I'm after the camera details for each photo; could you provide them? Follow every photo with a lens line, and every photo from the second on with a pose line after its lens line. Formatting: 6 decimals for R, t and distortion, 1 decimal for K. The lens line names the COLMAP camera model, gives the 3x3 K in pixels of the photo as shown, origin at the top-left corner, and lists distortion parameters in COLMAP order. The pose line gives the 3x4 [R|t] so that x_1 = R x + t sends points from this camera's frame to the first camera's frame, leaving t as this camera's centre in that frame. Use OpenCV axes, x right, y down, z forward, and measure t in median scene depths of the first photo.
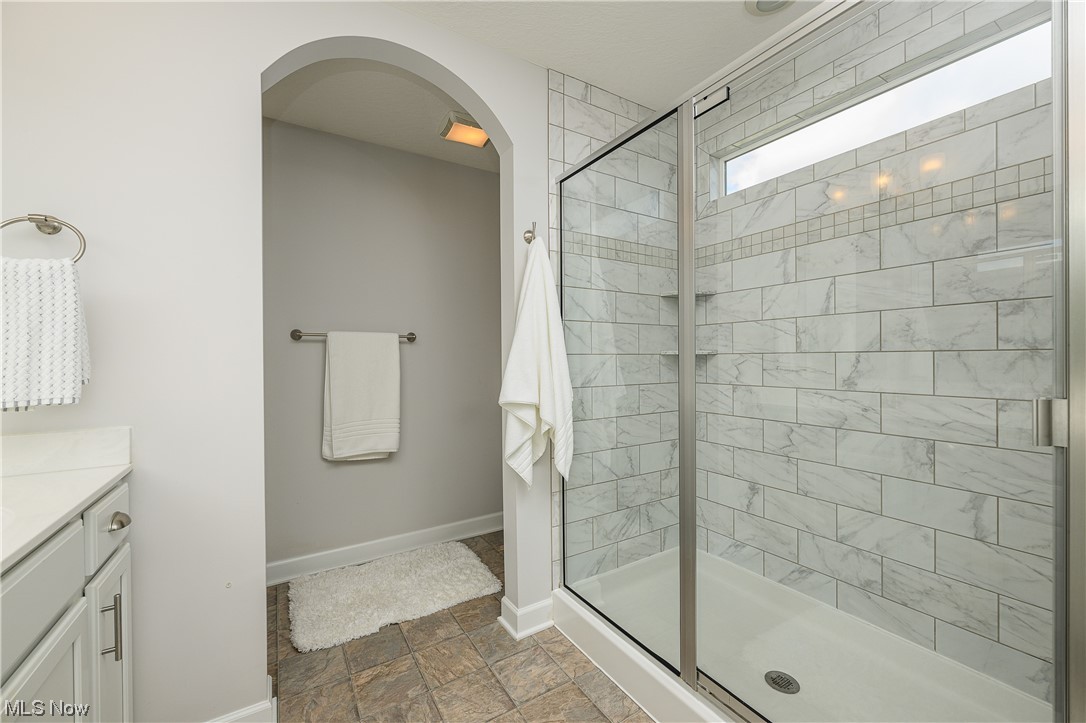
lens RADIAL K [[432.3, 0, 542.6], [0, 432.3, 360.0], [0, 0, 1]] dist [0.000323, 0.000276]
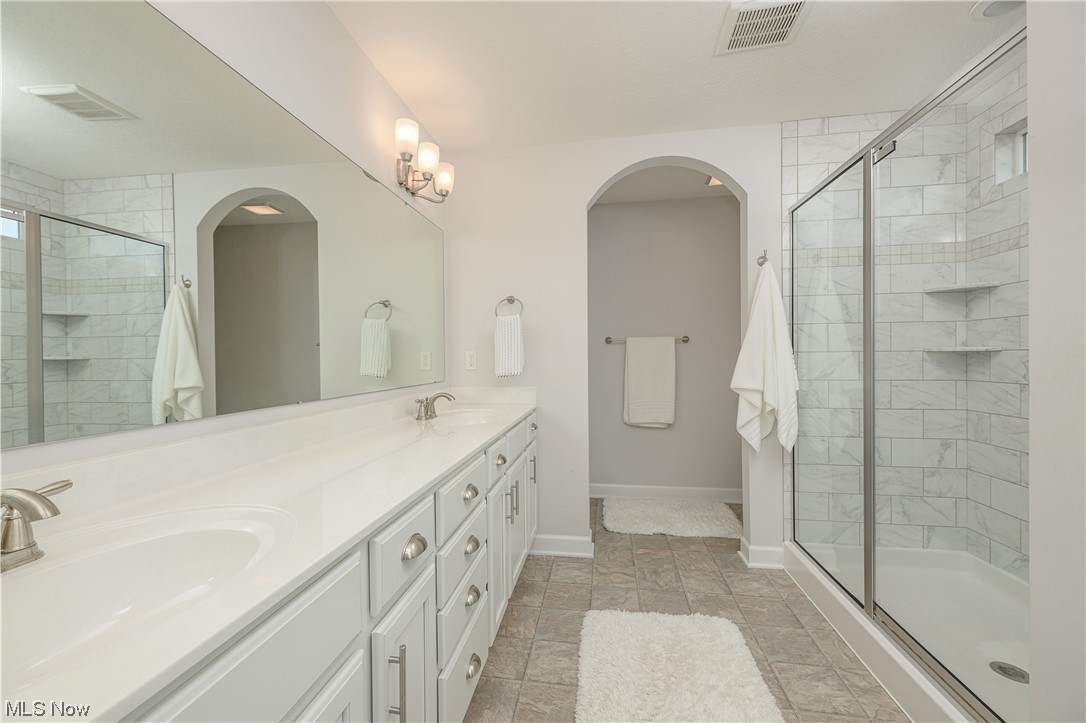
lens RADIAL K [[432.3, 0, 542.6], [0, 432.3, 360.0], [0, 0, 1]] dist [0.000323, 0.000276]
pose [[0.765890, 0.005789, -0.642946, 0.288849], [0.000102, 0.999958, 0.009125, -0.002019], [0.642972, -0.007055, 0.765857, -0.396072]]
